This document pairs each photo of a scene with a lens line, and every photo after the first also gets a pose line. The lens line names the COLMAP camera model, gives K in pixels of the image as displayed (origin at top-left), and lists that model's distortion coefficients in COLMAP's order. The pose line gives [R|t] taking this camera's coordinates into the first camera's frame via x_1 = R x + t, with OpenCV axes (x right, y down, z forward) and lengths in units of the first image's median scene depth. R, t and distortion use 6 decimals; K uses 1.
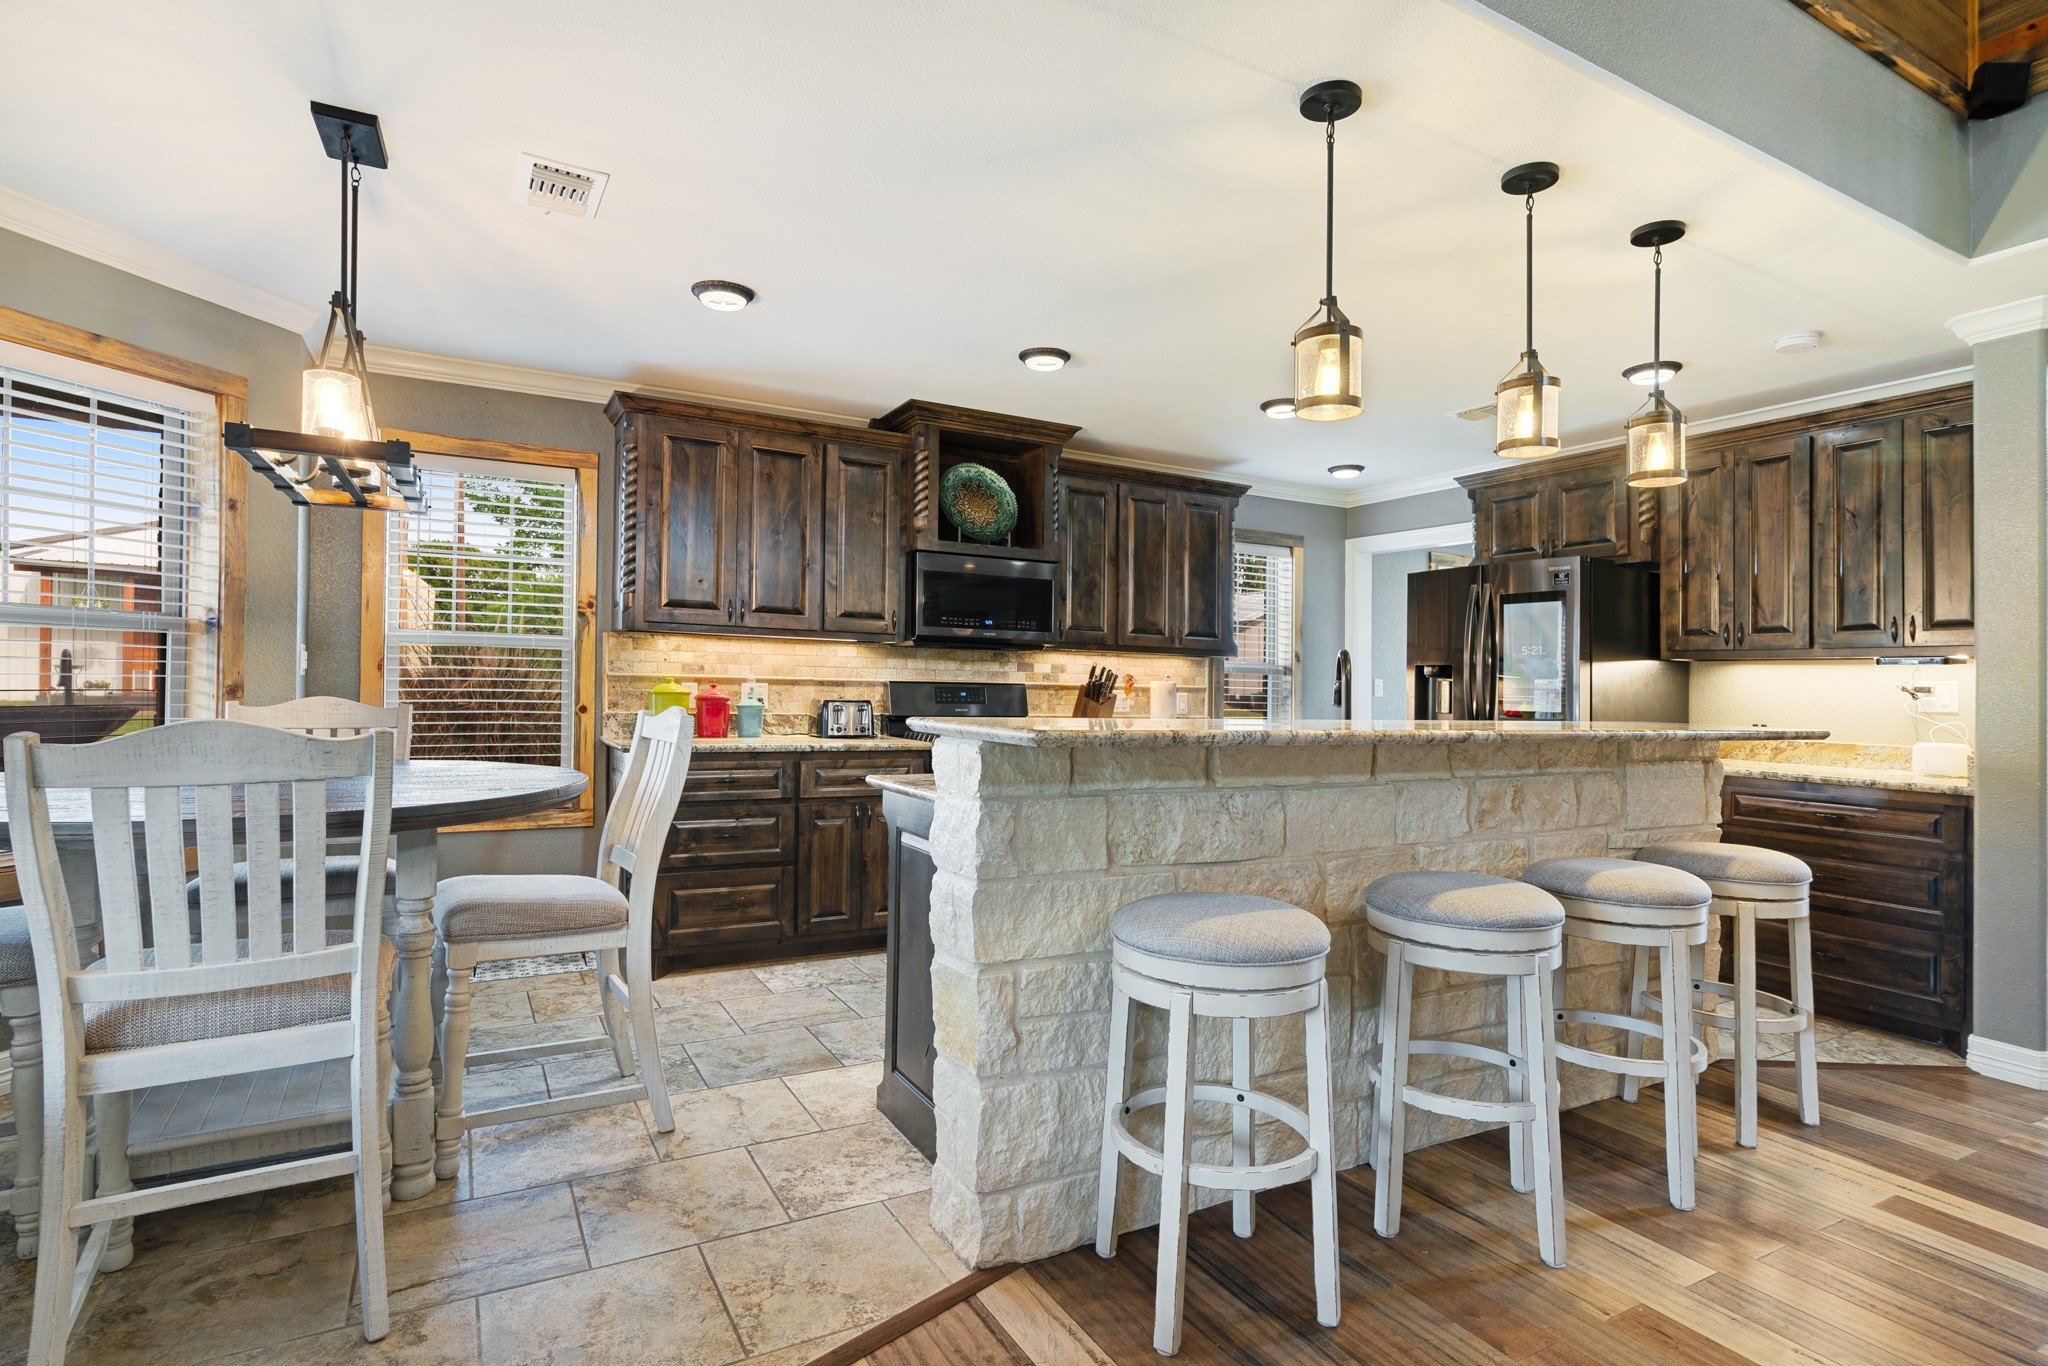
lens RADIAL K [[991.3, 0, 1018.1], [0, 991.3, 685.8], [0, 0, 1]] dist [-0.000554, 0.001177]
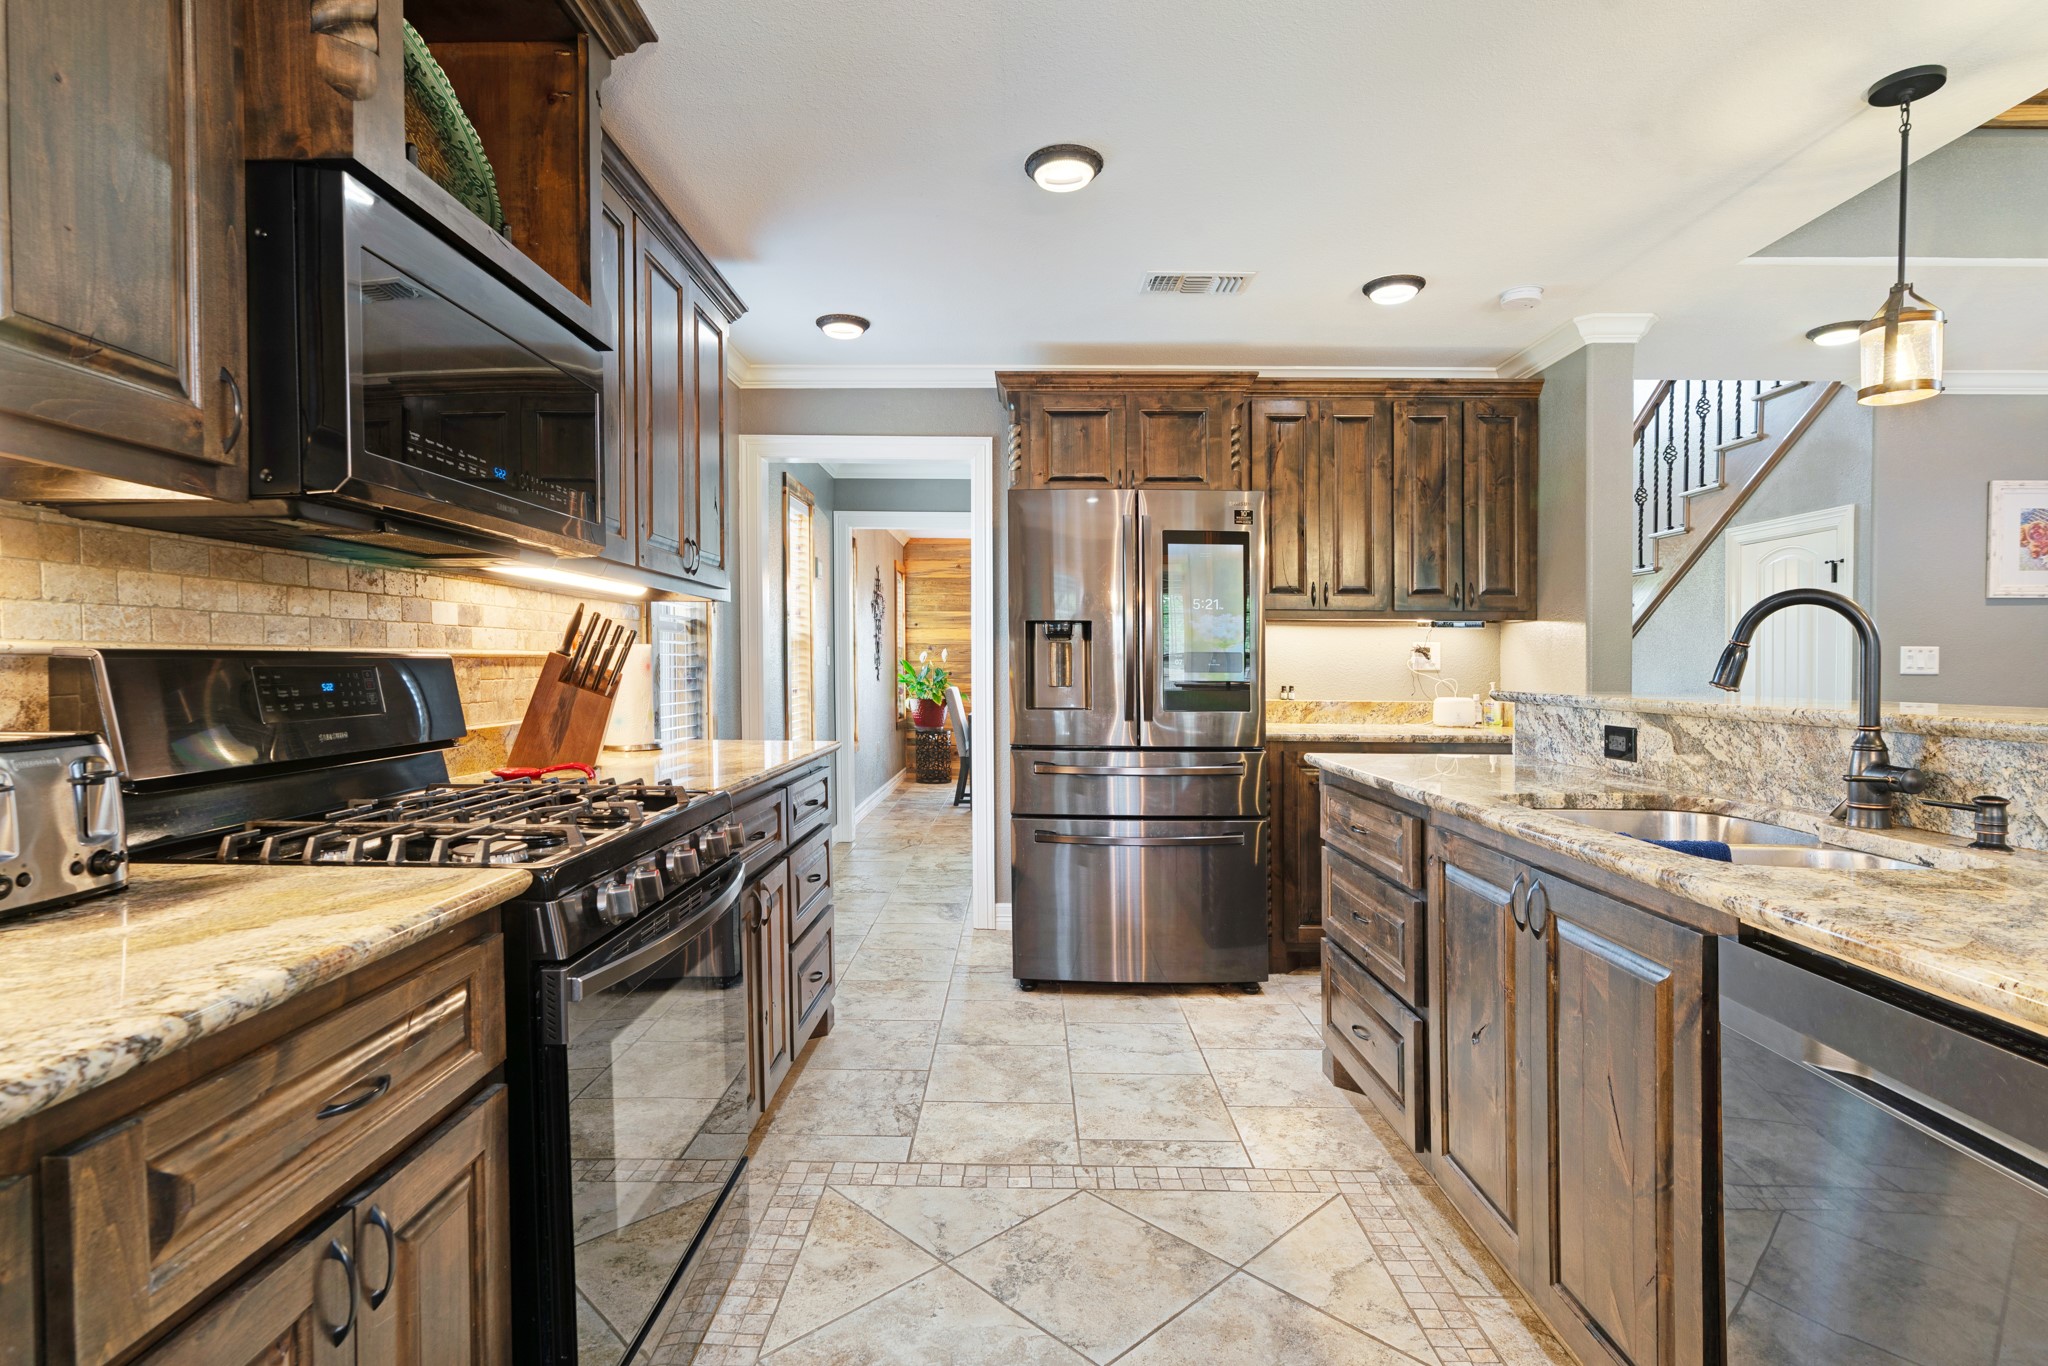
lens RADIAL K [[991.3, 0, 1033.1], [0, 991.3, 667.8], [0, 0, 1]] dist [-0.000554, 0.001177]
pose [[0.509056, -0.025179, 0.860365, -0.243767], [0.003033, 0.999618, 0.027459, -0.007240], [-0.860728, -0.011369, 0.508938, 0.722772]]
